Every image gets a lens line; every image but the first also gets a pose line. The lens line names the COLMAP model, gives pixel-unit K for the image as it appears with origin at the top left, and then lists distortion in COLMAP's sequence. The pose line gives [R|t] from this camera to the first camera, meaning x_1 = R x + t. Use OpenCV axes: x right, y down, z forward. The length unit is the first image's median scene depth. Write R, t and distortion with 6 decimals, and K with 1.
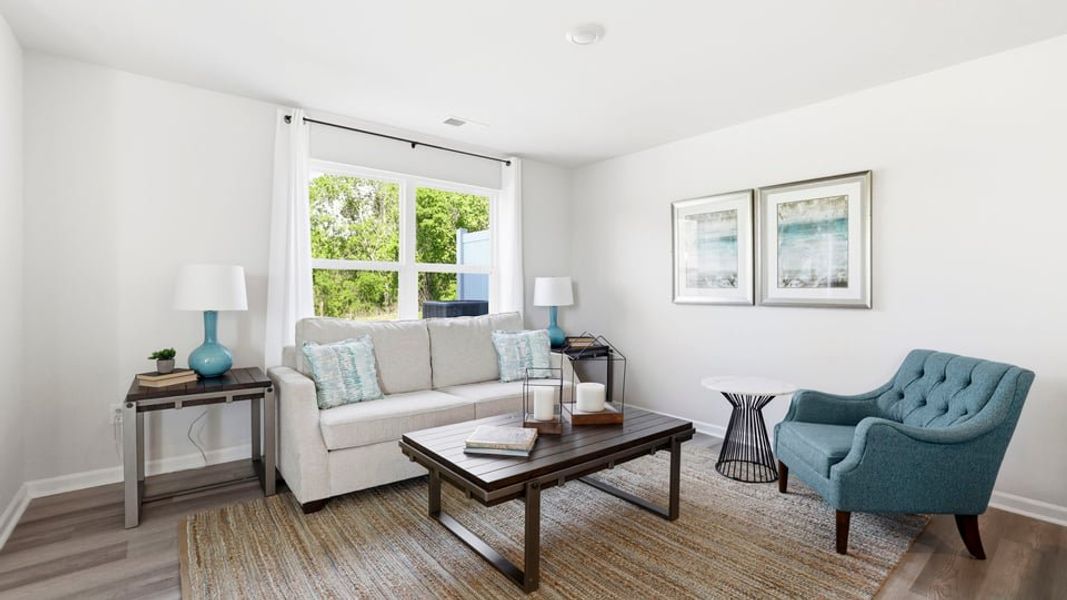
lens RADIAL K [[471.7, 0, 531.5], [0, 471.7, 294.9], [0, 0, 1]] dist [-0.034967, 0.010861]
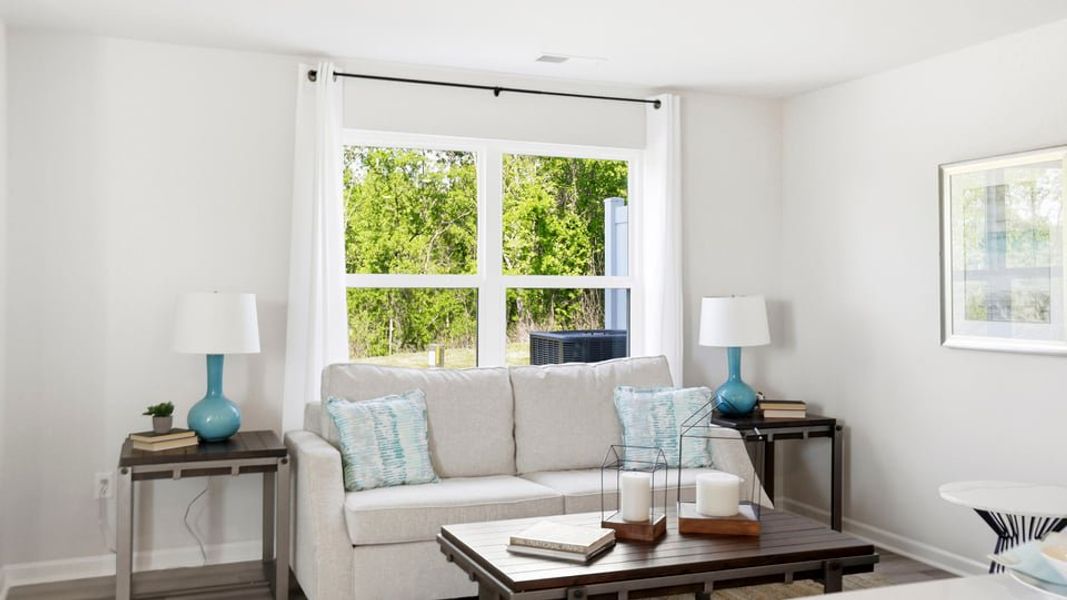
lens RADIAL K [[993.5, 0, 536.5], [0, 993.5, 295.6], [0, 0, 1]] dist [0.076881, 0.000000]
pose [[0.958464, 0.002439, -0.285203, 0.242086], [-0.003825, 0.999983, -0.004303, -0.048276], [0.285187, 0.005215, 0.958458, -0.362235]]
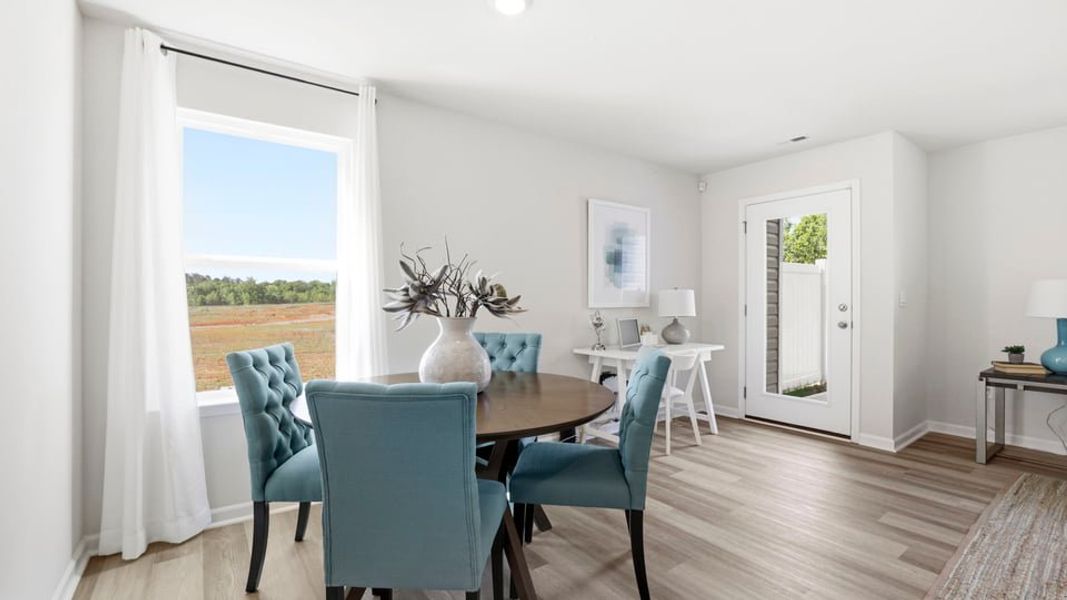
lens RADIAL K [[471.7, 0, 534.9], [0, 471.7, 297.8], [0, 0, 1]] dist [-0.034967, 0.010861]
pose [[-0.035886, -0.010879, -0.999297, 0.466653], [-0.011319, 0.999881, -0.010479, 0.007788], [0.999292, 0.010935, -0.036005, -0.266316]]
